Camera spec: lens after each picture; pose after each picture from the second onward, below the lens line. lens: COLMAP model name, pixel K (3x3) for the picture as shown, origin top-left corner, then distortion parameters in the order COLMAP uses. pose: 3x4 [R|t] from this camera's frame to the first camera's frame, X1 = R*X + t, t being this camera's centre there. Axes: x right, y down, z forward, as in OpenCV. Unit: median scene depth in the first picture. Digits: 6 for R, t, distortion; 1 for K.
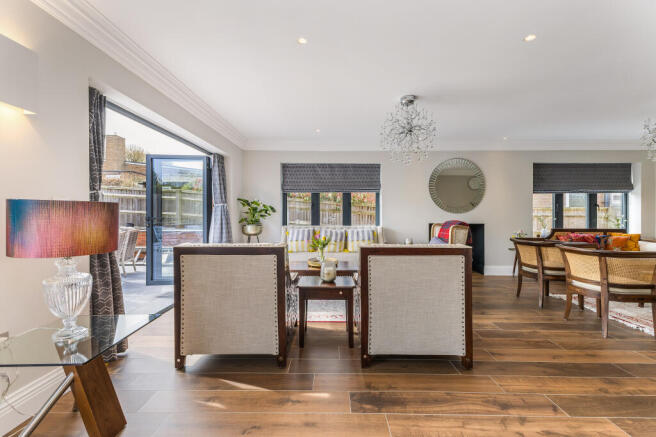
lens RADIAL K [[287.7, 0, 326.5], [0, 287.7, 208.1], [0, 0, 1]] dist [0.005127, 0.000090]
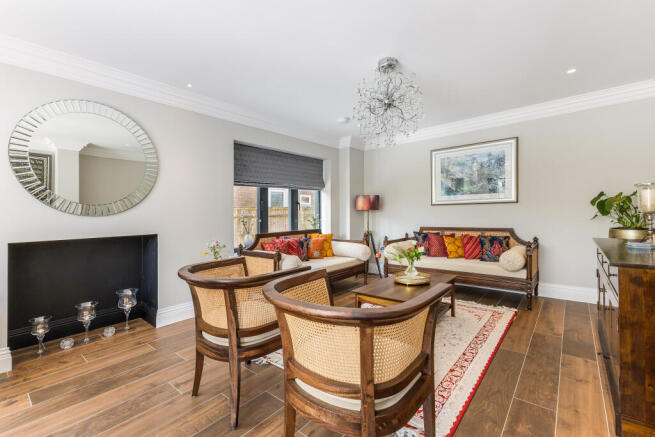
lens RADIAL K [[287.3, 0, 325.7], [0, 287.3, 213.3], [0, 0, 1]] dist [0.005127, 0.000090]
pose [[0.624758, -0.011614, 0.780732, 0.329227], [0.006947, 0.999932, 0.009316, 0.013419], [-0.780788, -0.000397, 0.624796, 0.415386]]
